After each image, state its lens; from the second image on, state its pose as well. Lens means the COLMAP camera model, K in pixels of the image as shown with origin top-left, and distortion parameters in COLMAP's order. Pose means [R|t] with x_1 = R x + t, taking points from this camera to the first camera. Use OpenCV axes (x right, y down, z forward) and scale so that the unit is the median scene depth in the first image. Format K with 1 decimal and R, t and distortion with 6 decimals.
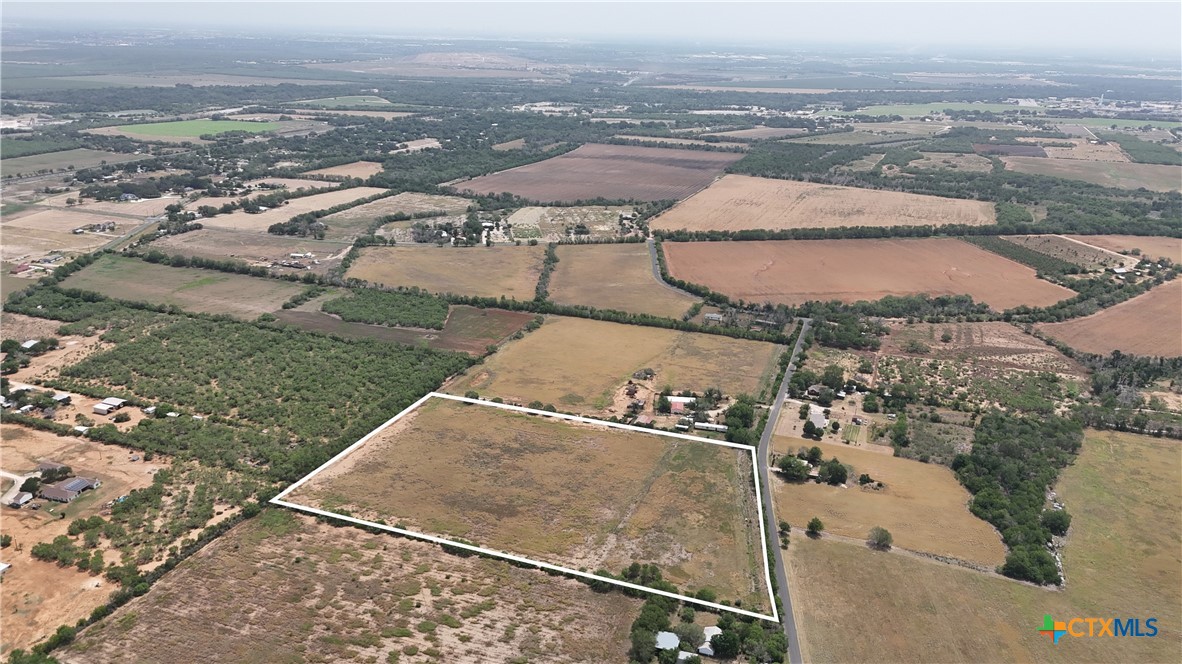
lens RADIAL K [[850.0, 0, 591.0], [0, 850.0, 332.0], [0, 0, 1]] dist [0.093856, -0.104461]
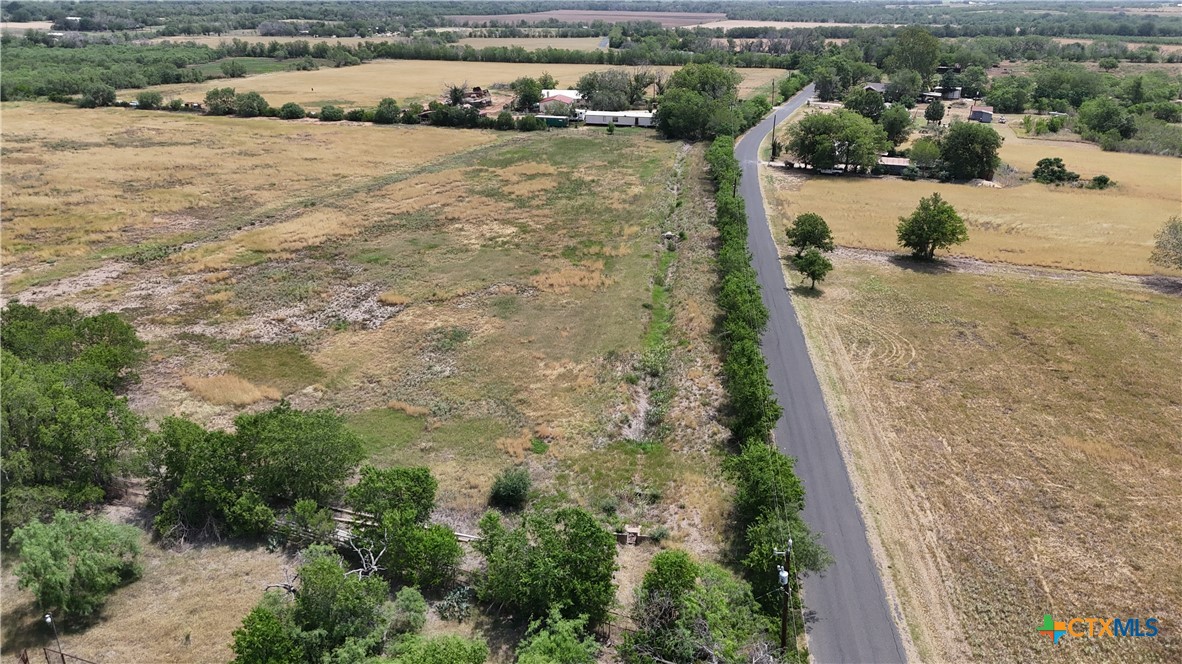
lens RADIAL K [[850.0, 0, 591.0], [0, 850.0, 332.0], [0, 0, 1]] dist [0.093856, -0.104461]
pose [[0.999858, -0.000963, -0.016847, 0.109585], [0.001765, 0.998863, 0.047644, 0.162580], [0.016782, -0.047667, 0.998722, 0.493703]]
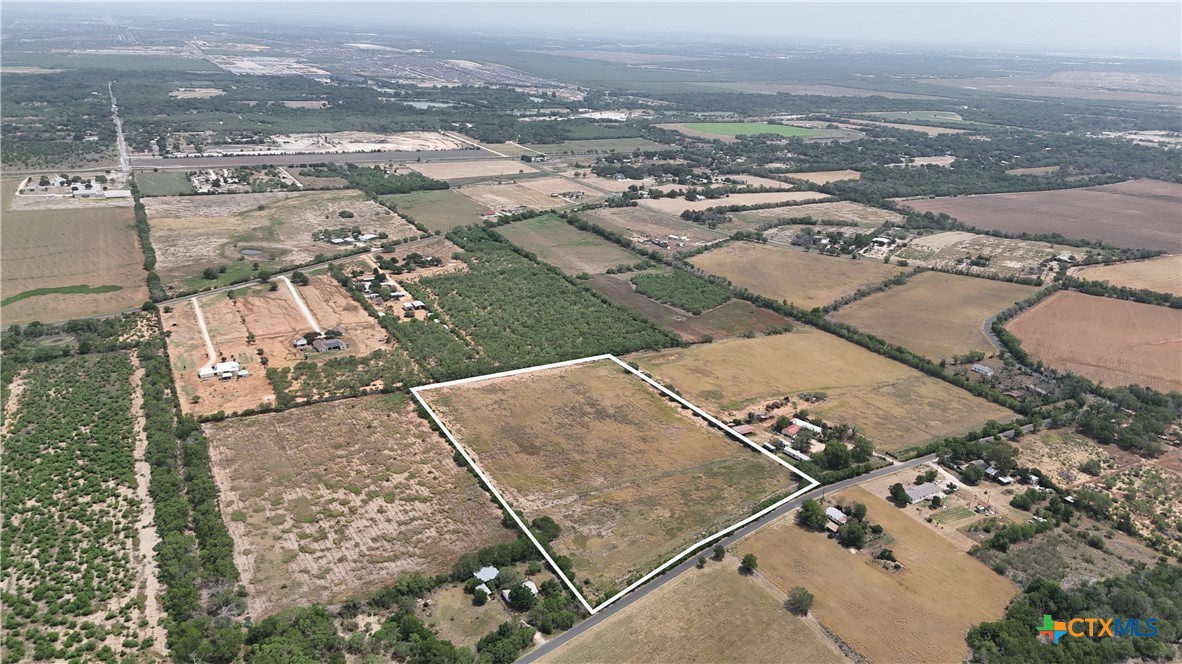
lens RADIAL K [[850.0, 0, 591.0], [0, 850.0, 332.0], [0, 0, 1]] dist [0.093856, -0.104461]
pose [[0.767908, 0.222576, -0.600647, 0.415782], [-0.232481, 0.970594, 0.062445, -0.020335], [0.596883, 0.091687, 0.797072, 0.097299]]
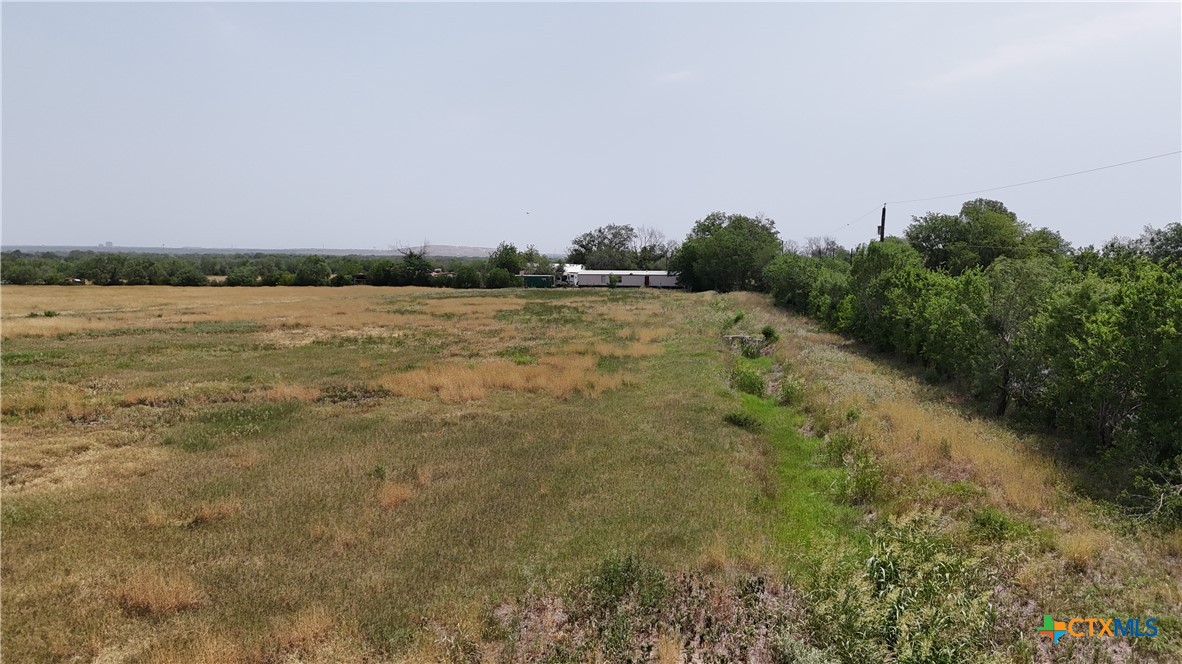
lens RADIAL K [[850.0, 0, 591.0], [0, 850.0, 332.0], [0, 0, 1]] dist [0.093856, -0.104461]
pose [[0.999770, -0.009864, -0.019063, 0.110186], [0.004865, 0.969177, -0.246317, 0.170262], [0.020905, 0.246167, 0.969002, 0.587887]]
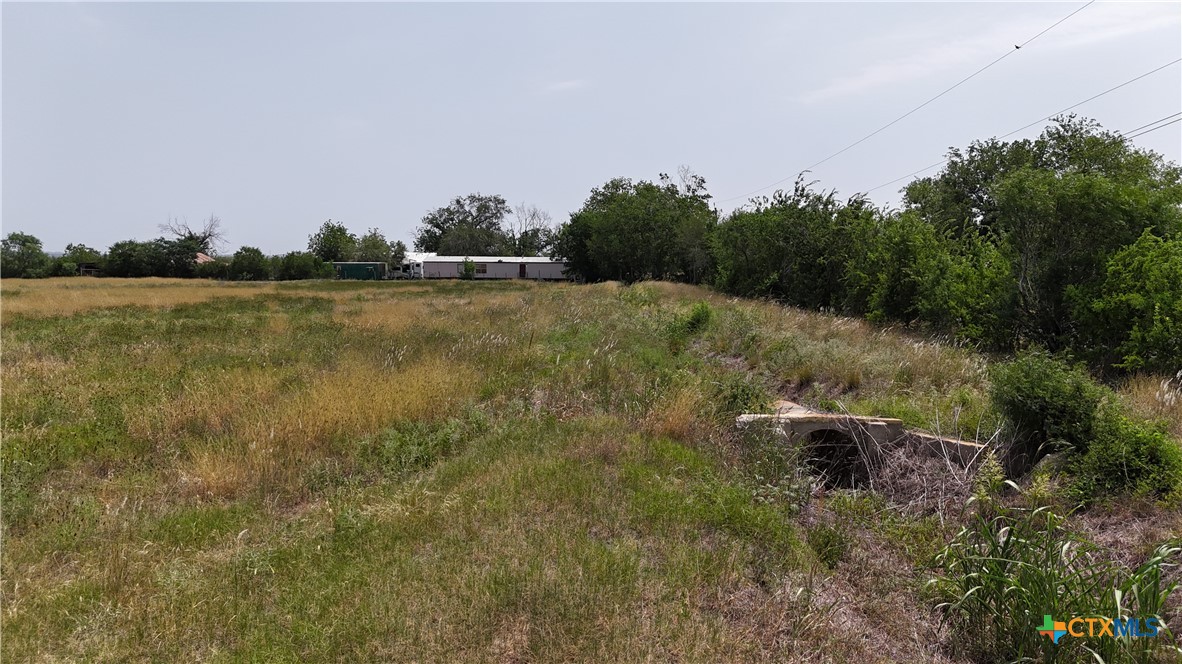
lens RADIAL K [[850.0, 0, 591.0], [0, 850.0, 332.0], [0, 0, 1]] dist [0.093856, -0.104461]
pose [[0.994716, -0.020180, 0.100663, 0.117171], [0.044867, 0.967352, -0.249432, 0.153410], [-0.092343, 0.252631, 0.963146, 0.650208]]
